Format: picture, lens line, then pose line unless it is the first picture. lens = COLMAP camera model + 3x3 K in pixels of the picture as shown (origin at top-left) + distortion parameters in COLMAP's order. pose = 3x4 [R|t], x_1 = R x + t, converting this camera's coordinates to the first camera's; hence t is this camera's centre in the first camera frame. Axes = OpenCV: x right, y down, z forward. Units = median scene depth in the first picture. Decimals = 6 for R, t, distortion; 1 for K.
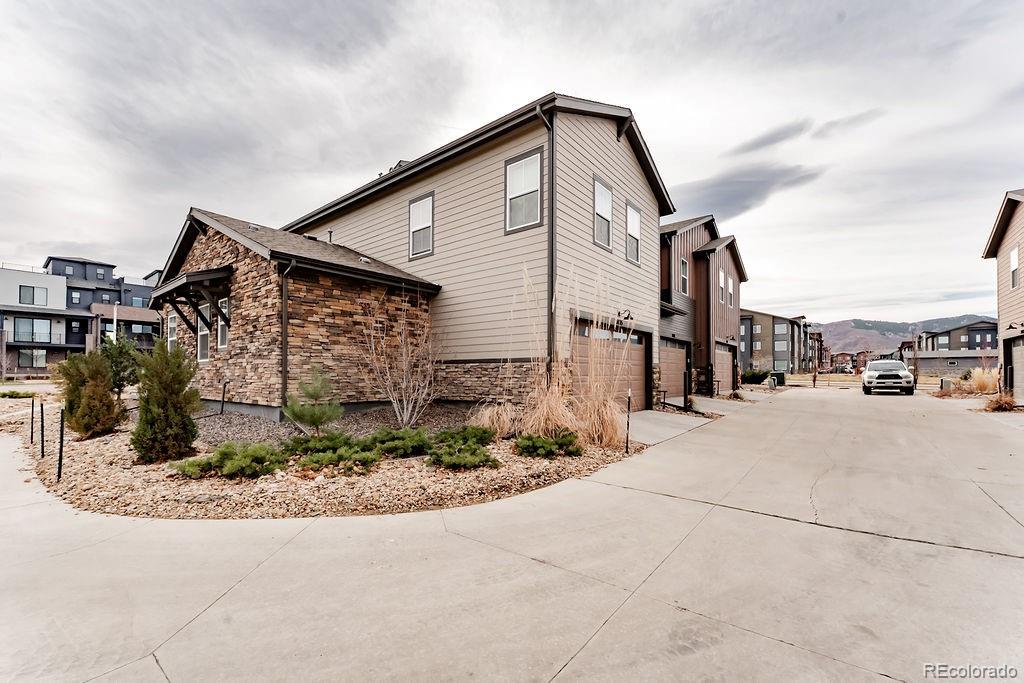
lens RADIAL K [[413.4, 0, 514.3], [0, 413.4, 367.9], [0, 0, 1]] dist [-0.000391, 0.000127]
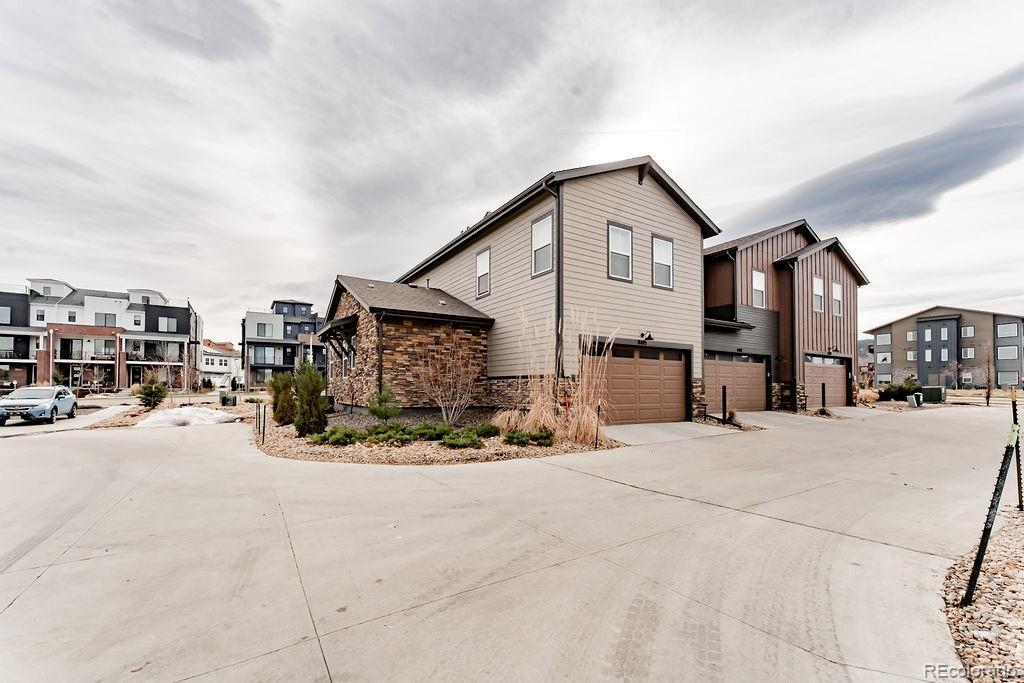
lens RADIAL K [[420.5, 0, 511.5], [0, 420.5, 380.8], [0, 0, 1]] dist [0.000181, 0.000038]
pose [[0.944463, -0.002172, -0.328610, 0.326082], [0.001054, 0.999993, -0.003581, -0.000936], [0.328616, 0.003036, 0.944459, -0.237611]]
